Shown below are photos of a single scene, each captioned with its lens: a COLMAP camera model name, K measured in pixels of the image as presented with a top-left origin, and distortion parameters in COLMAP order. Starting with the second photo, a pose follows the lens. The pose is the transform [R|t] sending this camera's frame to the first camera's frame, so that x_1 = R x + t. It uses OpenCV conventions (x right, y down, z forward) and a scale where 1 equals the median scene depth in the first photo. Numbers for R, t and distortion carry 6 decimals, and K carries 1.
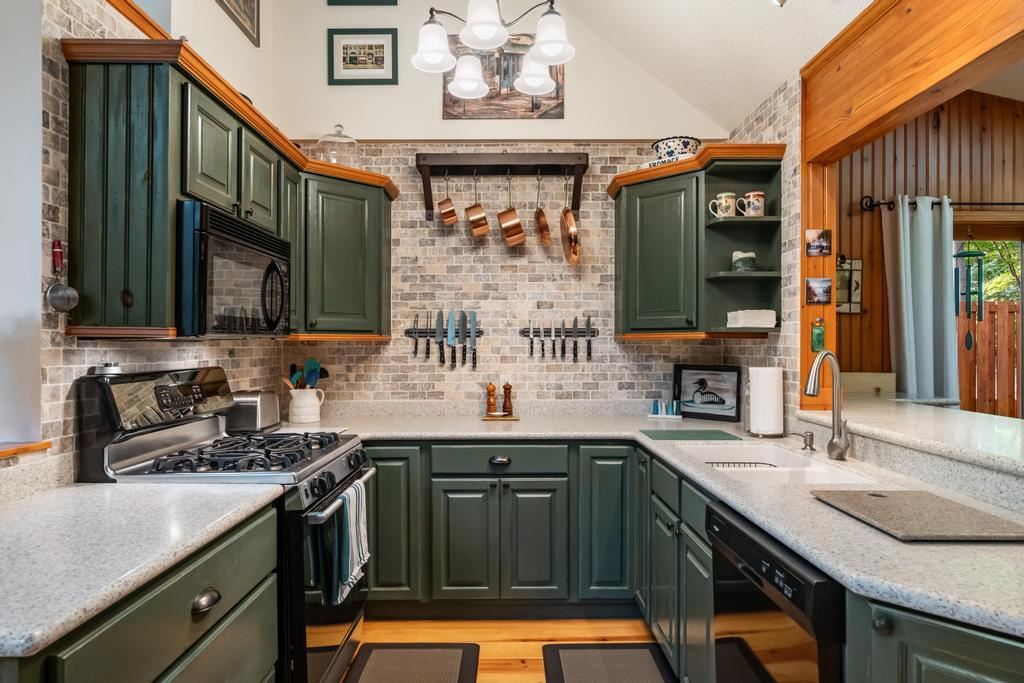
lens RADIAL K [[619.7, 0, 510.7], [0, 619.7, 343.3], [0, 0, 1]] dist [-0.003334, 0.001821]
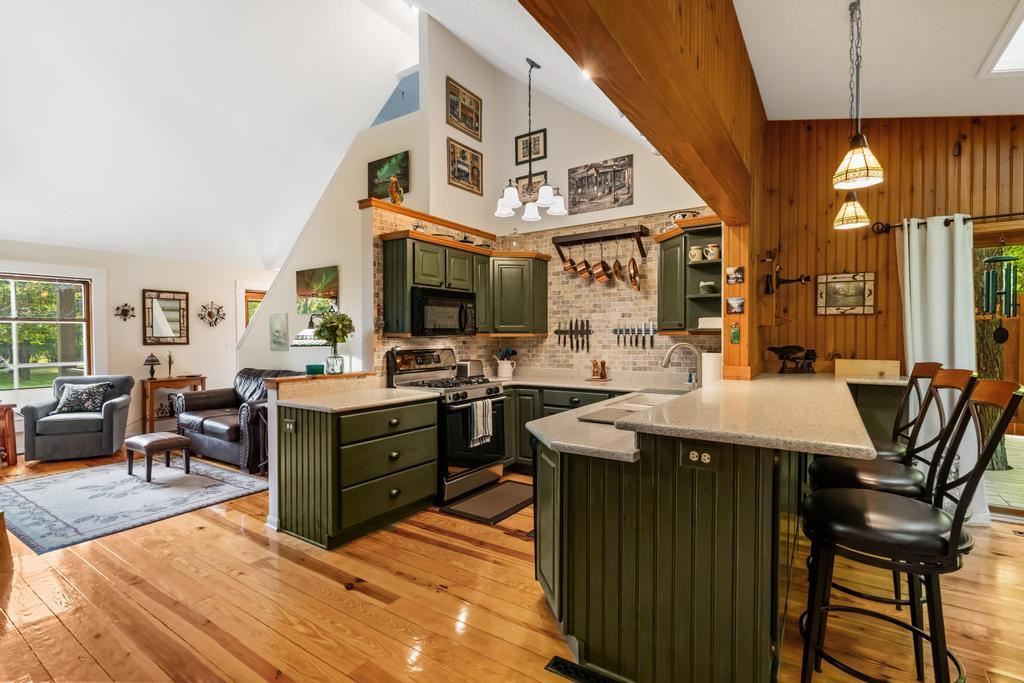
lens RADIAL K [[474.1, 0, 509.2], [0, 474.1, 343.7], [0, 0, 1]] dist [-0.005933, 0.000976]
pose [[0.825566, 0.005865, -0.564275, 0.538480], [0.004225, 0.999854, 0.016574, -0.006521], [0.564289, -0.016066, 0.825421, -0.261290]]
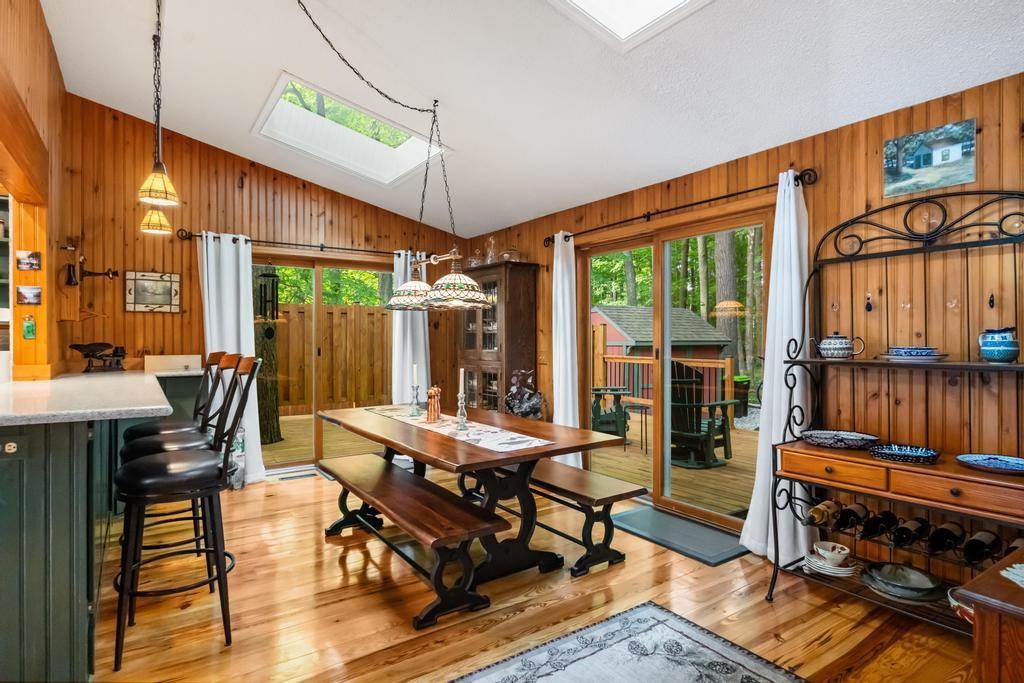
lens RADIAL K [[546.9, 0, 507.6], [0, 546.9, 338.6], [0, 0, 1]] dist [0.001013, -0.000484]
pose [[0.832639, -0.004515, 0.553797, 0.542380], [0.003986, 0.999990, 0.002160, 0.011252], [-0.553801, 0.000409, 0.832649, -0.475004]]
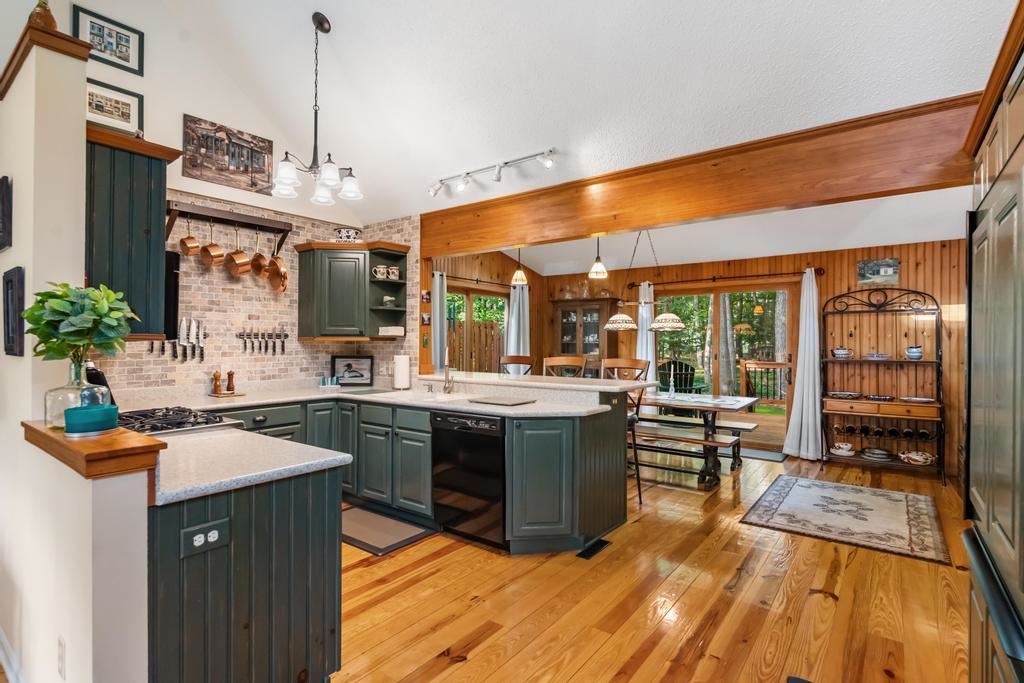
lens RADIAL K [[501.6, 0, 508.1], [0, 501.6, 342.8], [0, 0, 1]] dist [-0.004381, 0.000151]
pose [[0.616579, 0.000457, 0.787293, -0.527933], [-0.004265, 0.999987, 0.002761, -0.006830], [-0.787281, -0.005060, 0.616573, -0.224390]]
